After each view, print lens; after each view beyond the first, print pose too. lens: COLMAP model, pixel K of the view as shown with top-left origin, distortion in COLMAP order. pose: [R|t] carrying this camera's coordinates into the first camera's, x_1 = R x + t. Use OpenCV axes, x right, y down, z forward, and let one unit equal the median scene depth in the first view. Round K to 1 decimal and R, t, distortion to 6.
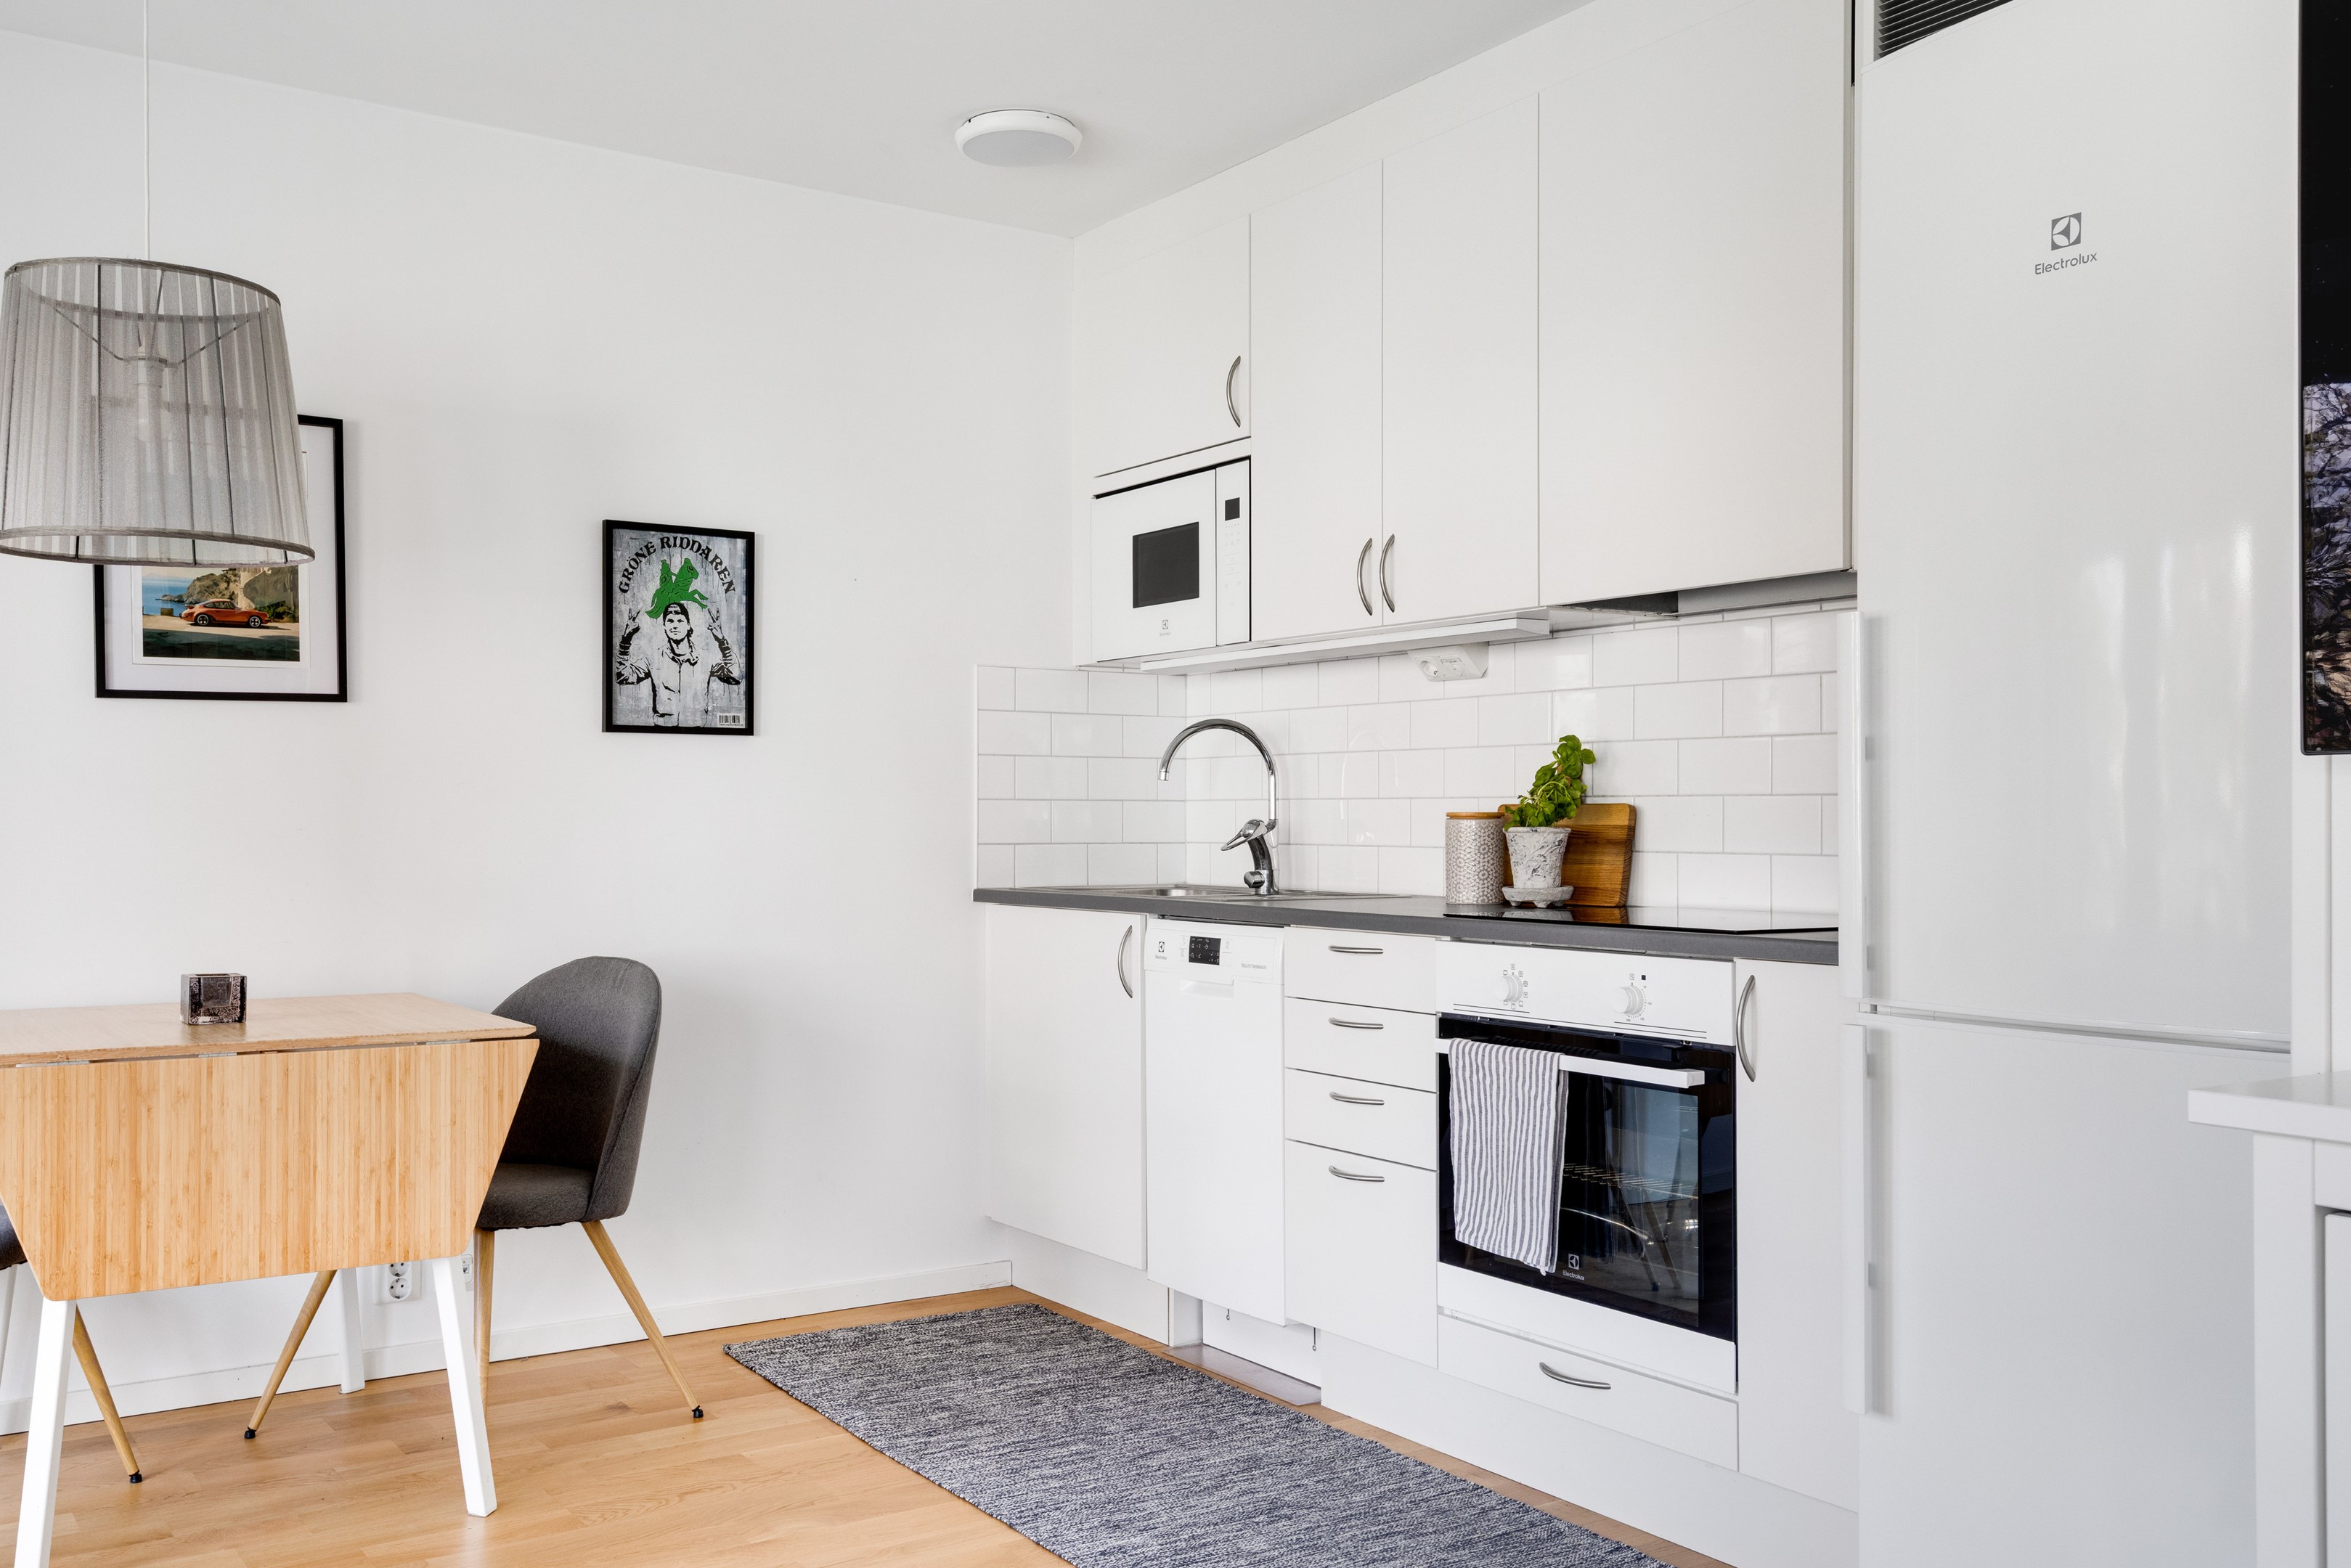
lens RADIAL K [[2012.0, 0, 1125.6], [0, 2012.0, 824.1], [0, 0, 1]] dist [0.040319, -0.015789]
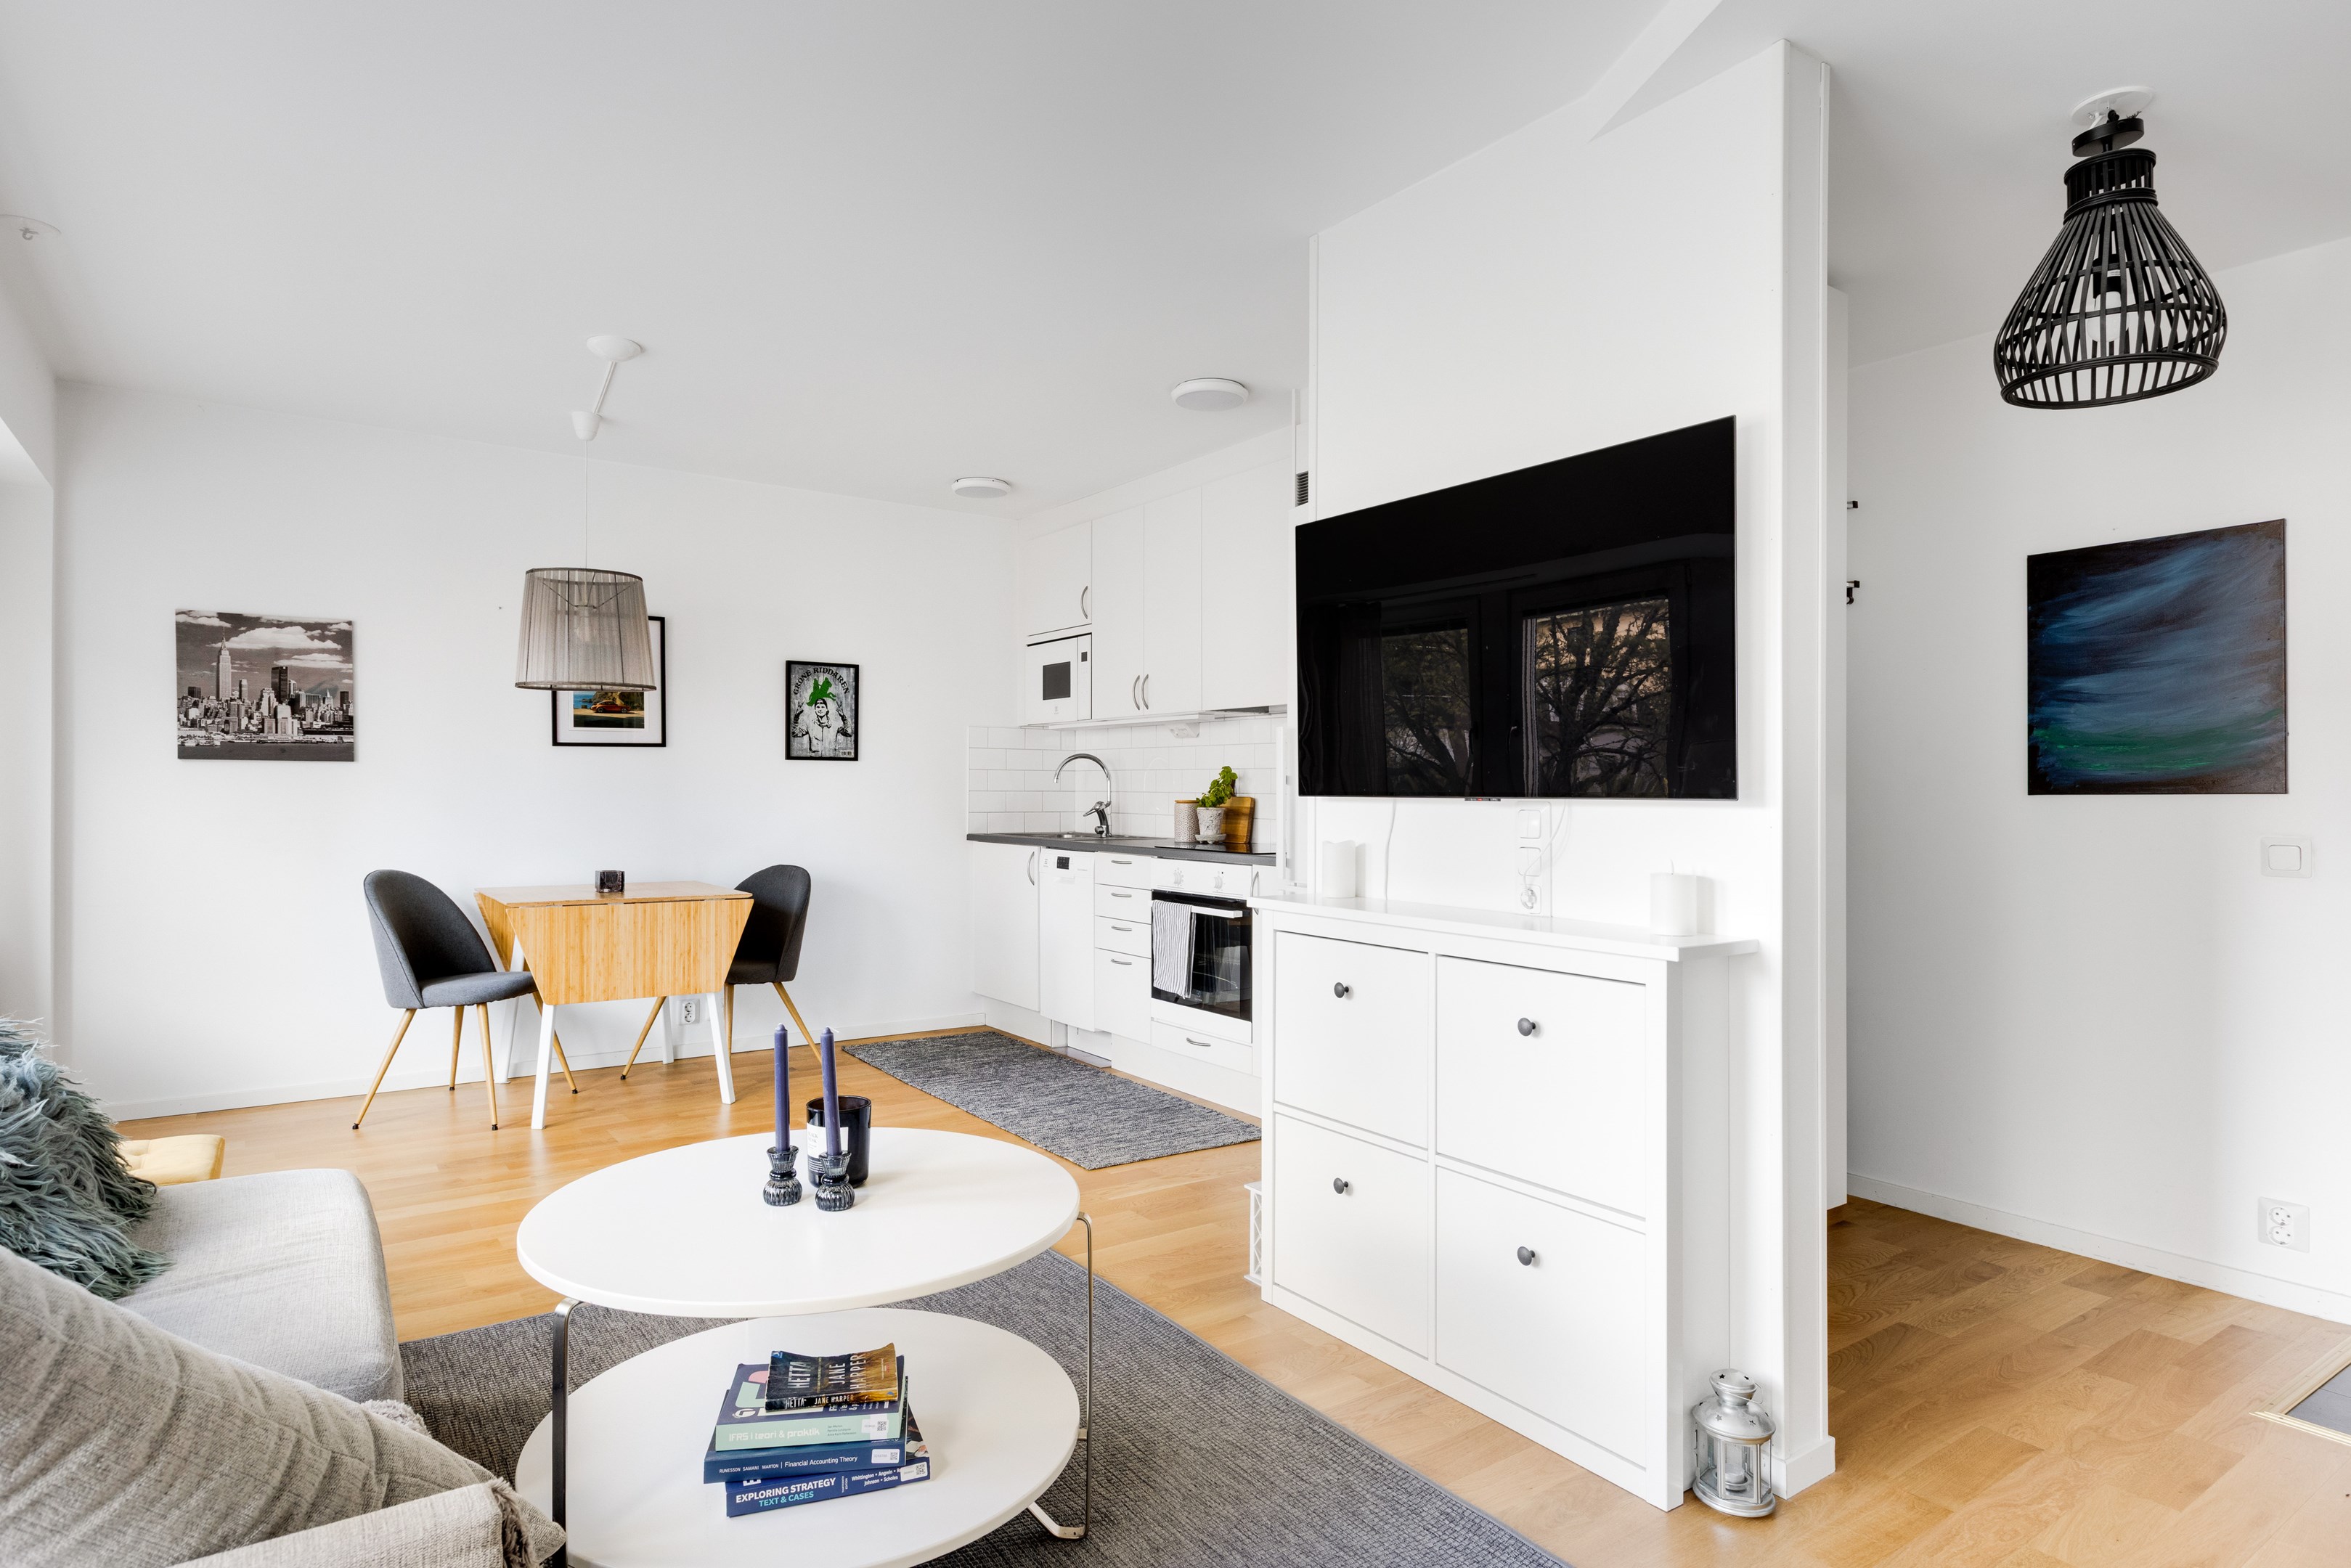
lens RADIAL K [[1280.7, 0, 1182.0], [0, 1280.7, 787.2], [0, 0, 1]] dist [0.017841, -0.002507]
pose [[0.999369, 0.004621, 0.035229, 0.120312], [-0.004501, 0.999984, -0.003489, -0.014965], [-0.035245, 0.003328, 0.999373, -0.397260]]
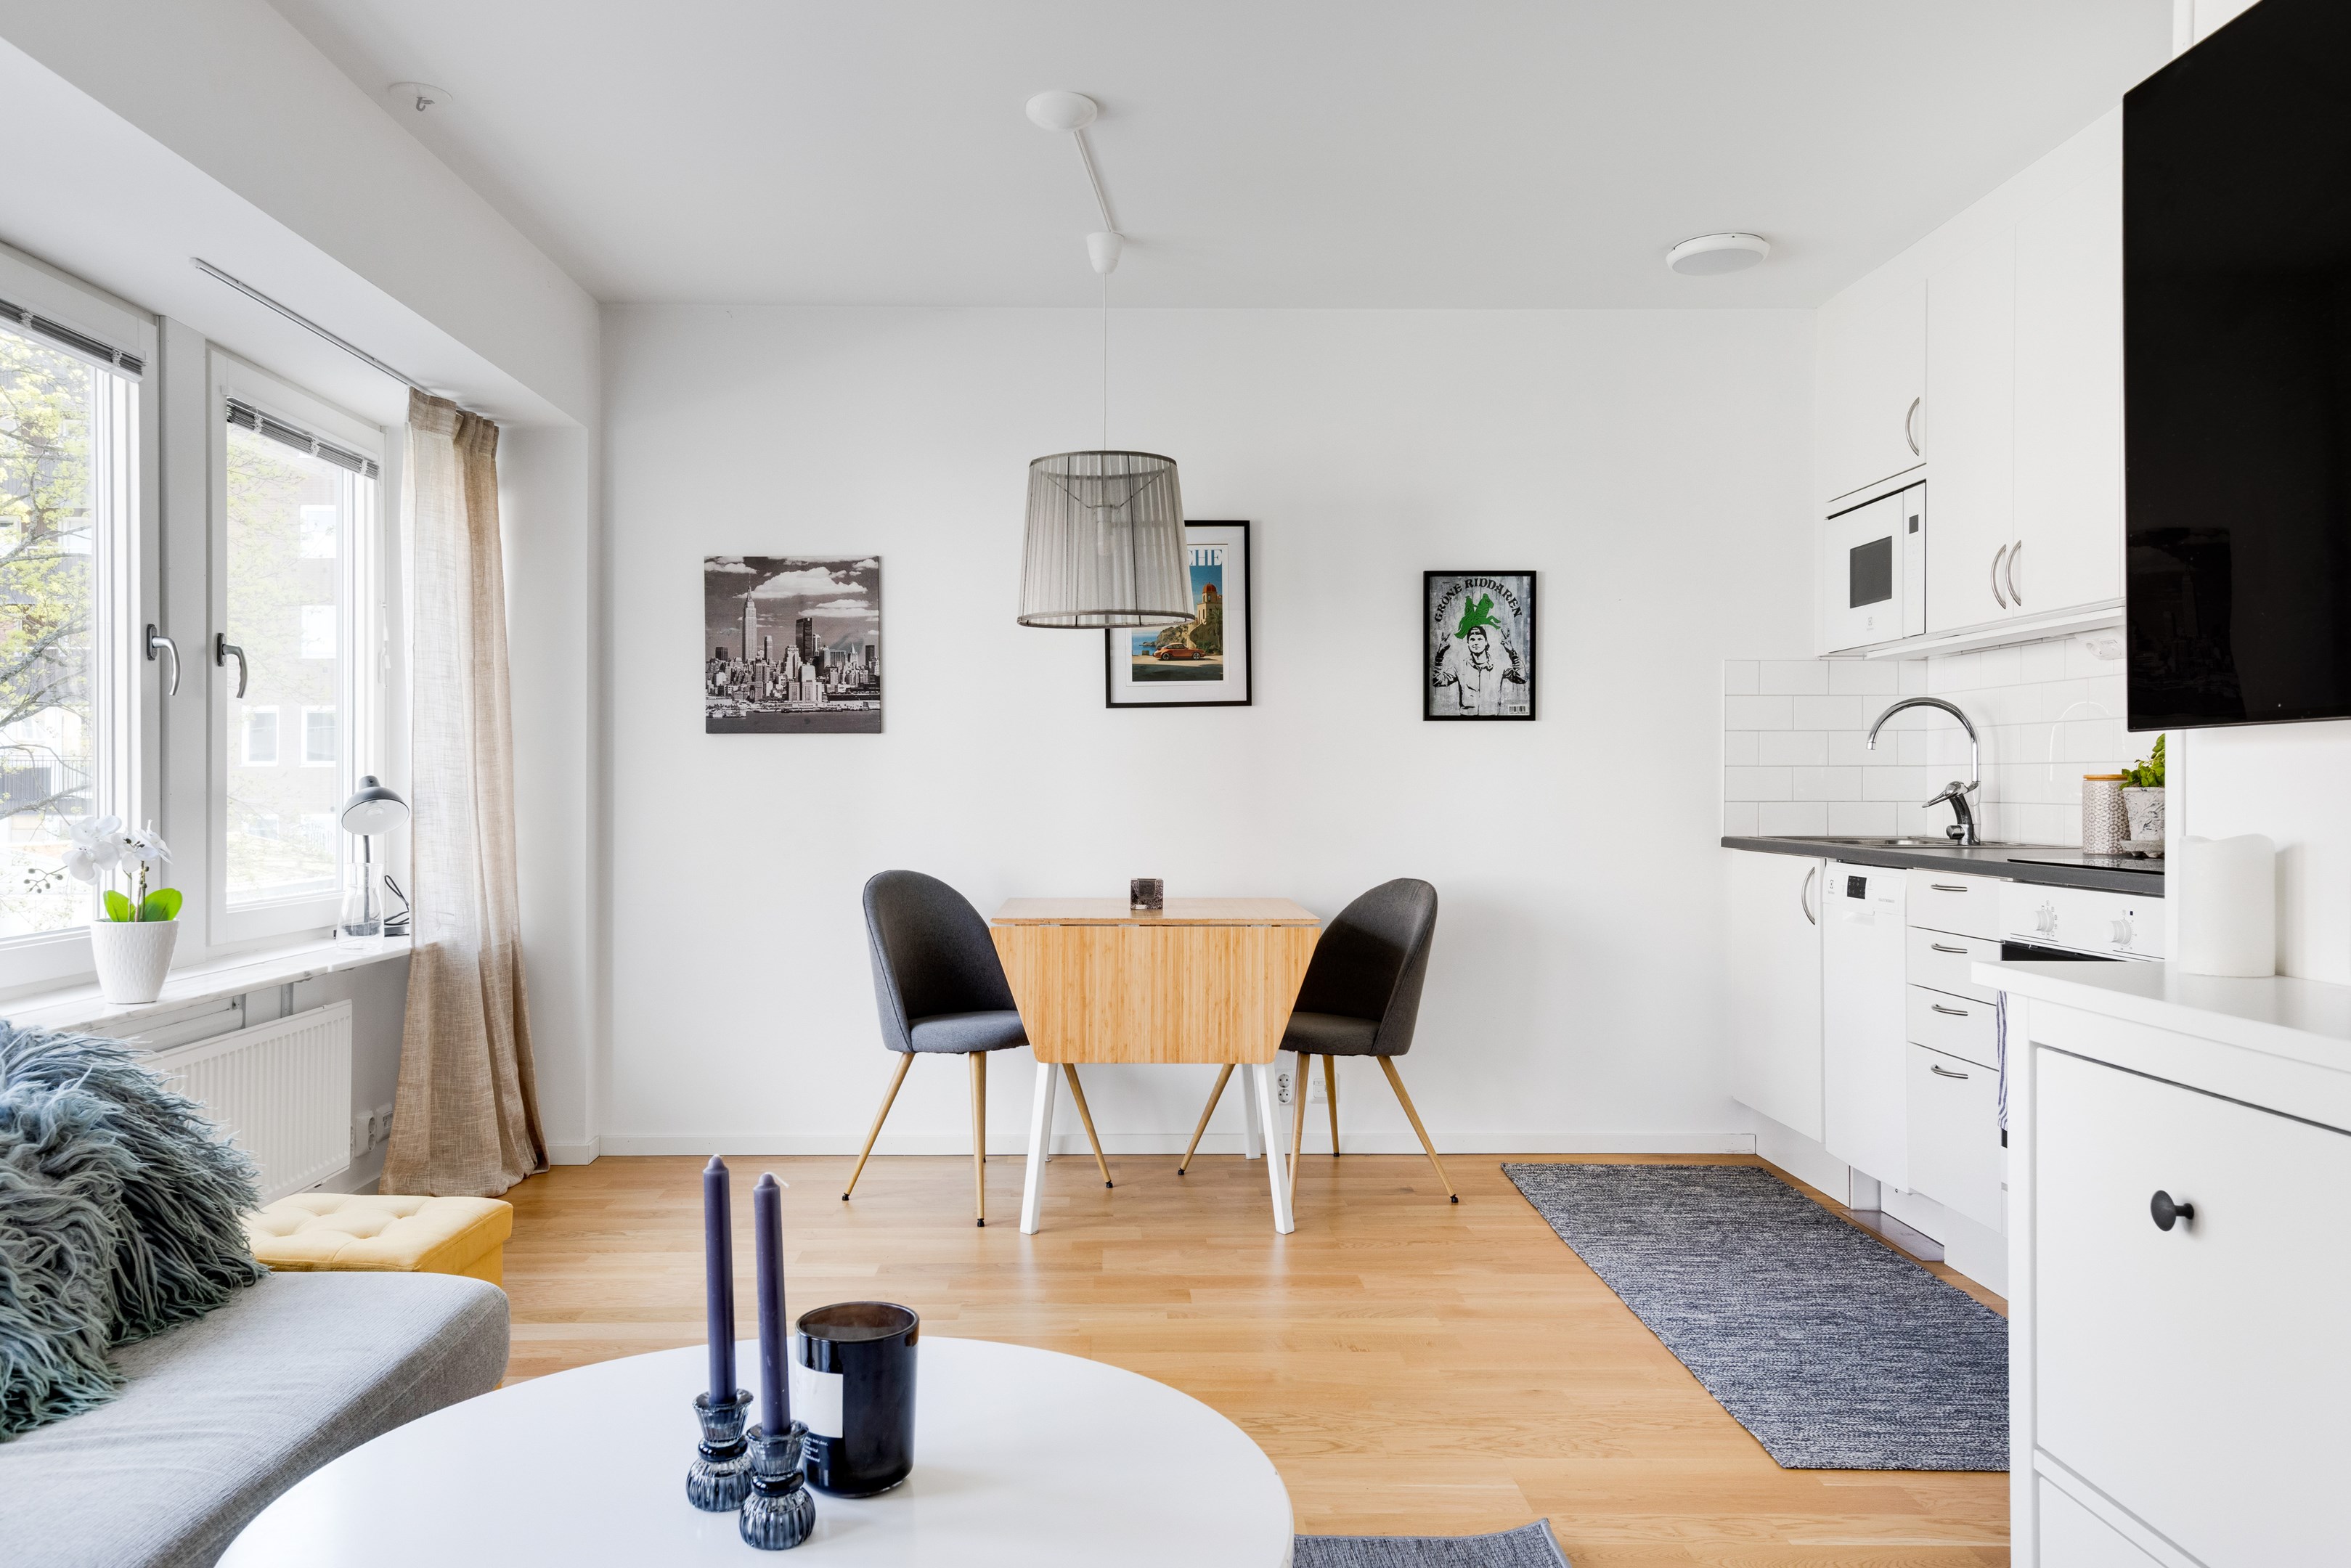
lens RADIAL K [[1737.1, 0, 1138.3], [0, 1737.1, 789.3], [0, 0, 1]] dist [0.019256, -0.011901]
pose [[0.839978, 0.000040, -0.542621, 0.252148], [0.000445, 1.000000, 0.000762, 0.001334], [0.542620, -0.000881, 0.839978, -0.141653]]
